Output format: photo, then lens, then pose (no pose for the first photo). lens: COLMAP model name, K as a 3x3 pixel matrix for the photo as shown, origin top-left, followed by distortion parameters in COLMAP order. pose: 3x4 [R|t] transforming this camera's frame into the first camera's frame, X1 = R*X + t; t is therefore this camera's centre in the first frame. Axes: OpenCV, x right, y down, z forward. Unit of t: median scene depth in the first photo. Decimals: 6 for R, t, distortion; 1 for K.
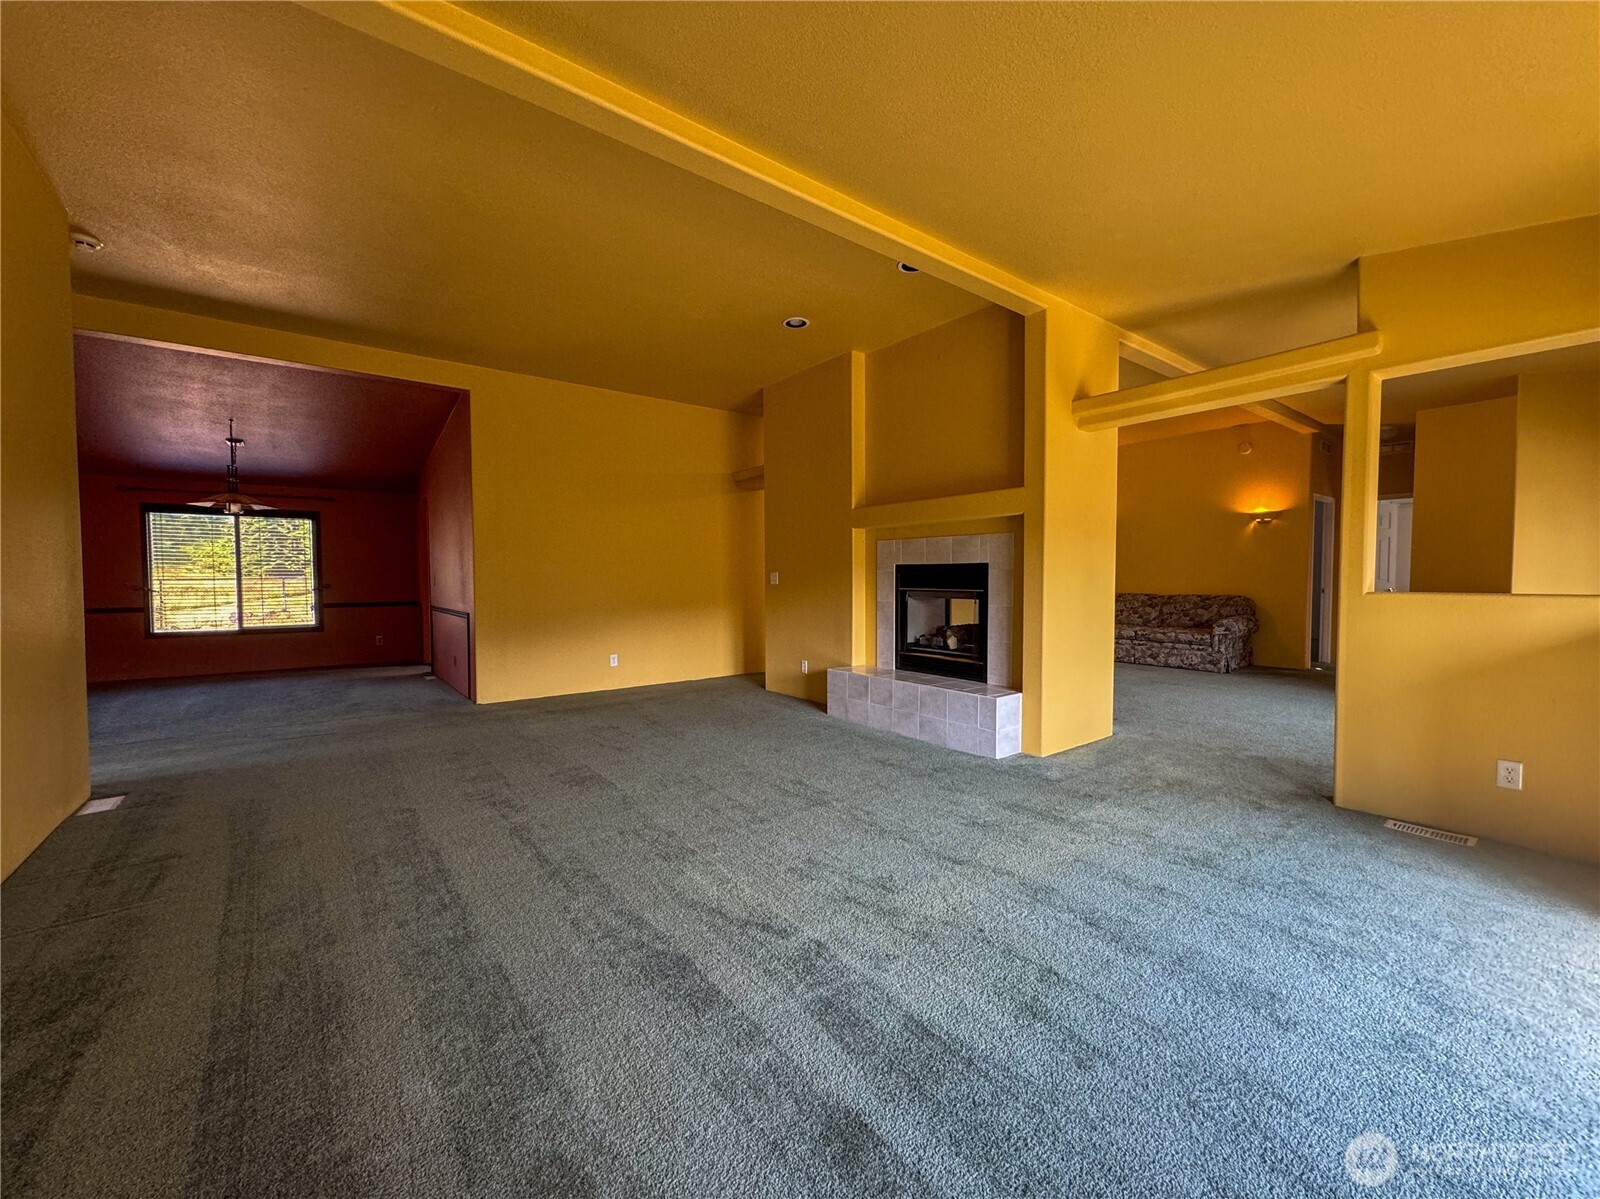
lens RADIAL K [[638.7, 0, 799.8], [0, 638.7, 589.9], [0, 0, 1]] dist [-0.003472, -0.000639]
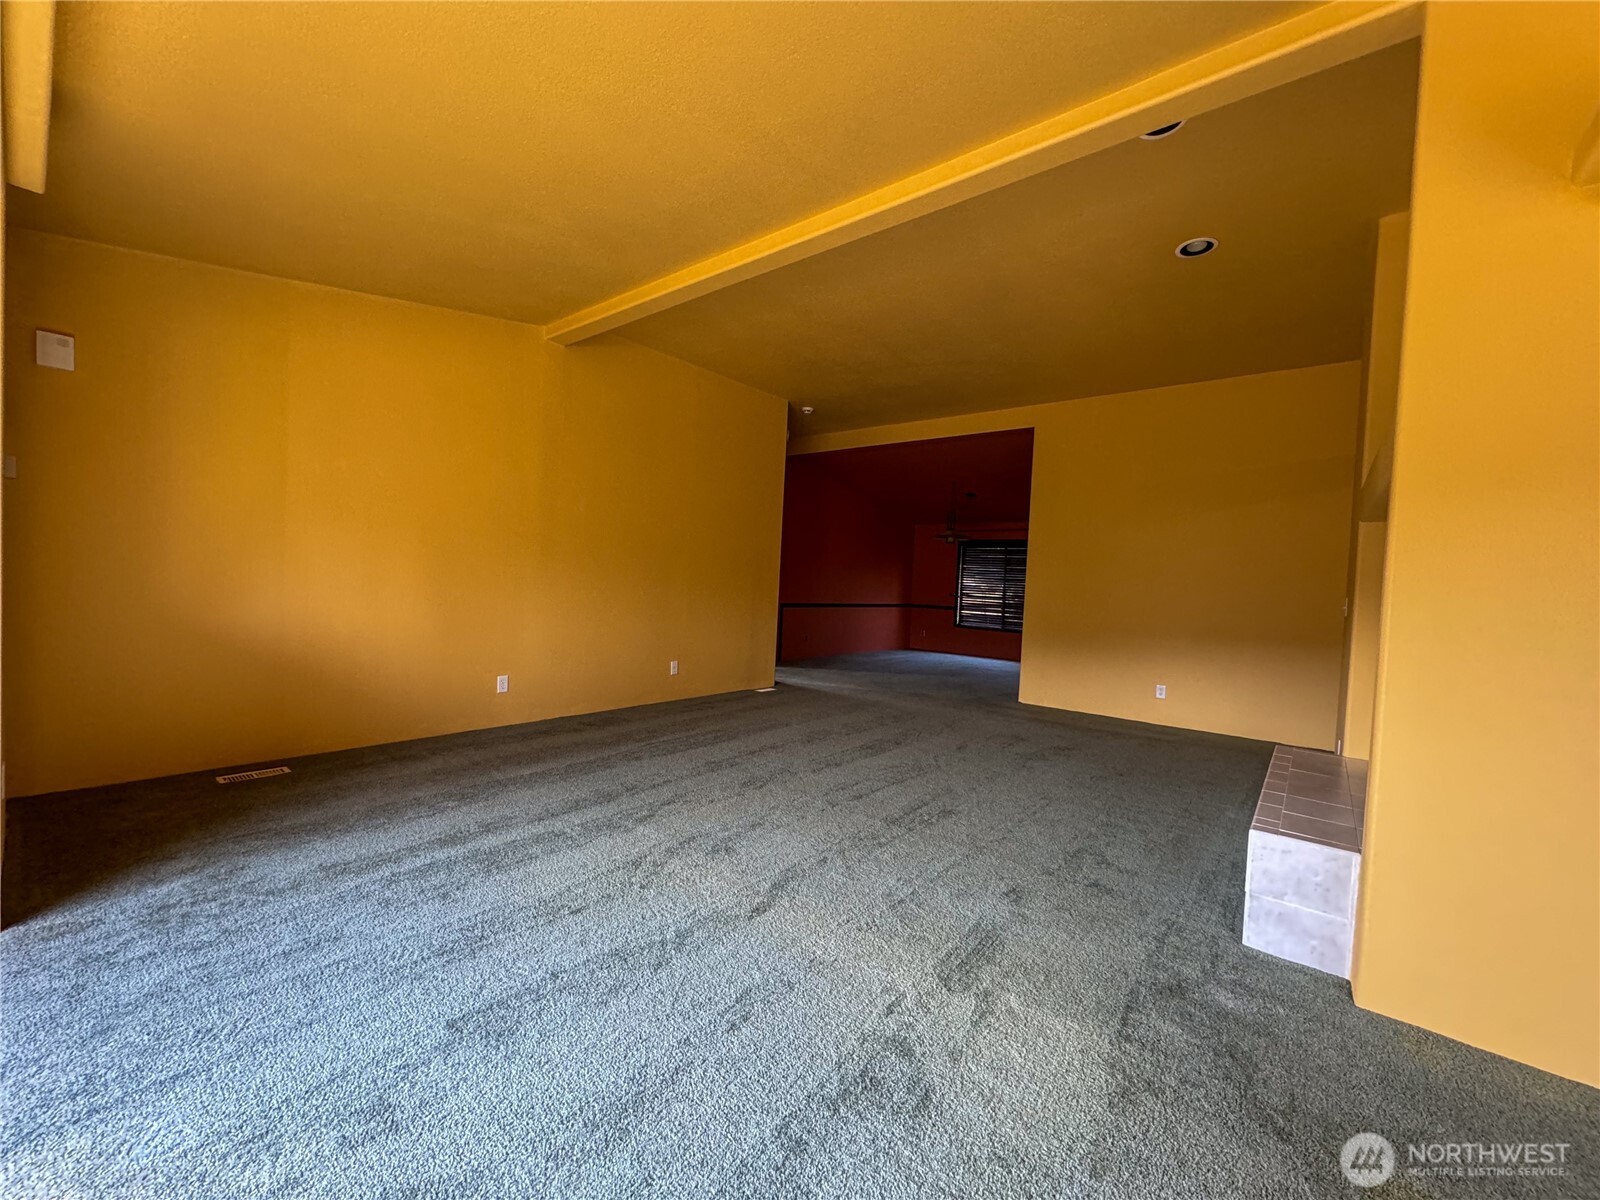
lens RADIAL K [[638.7, 0, 803.8], [0, 638.7, 601.8], [0, 0, 1]] dist [-0.003472, -0.000639]
pose [[0.233752, 0.047274, -0.971146, 0.880142], [-0.069447, 0.997078, 0.031821, -0.014427], [0.969813, 0.060005, 0.236352, 0.606098]]
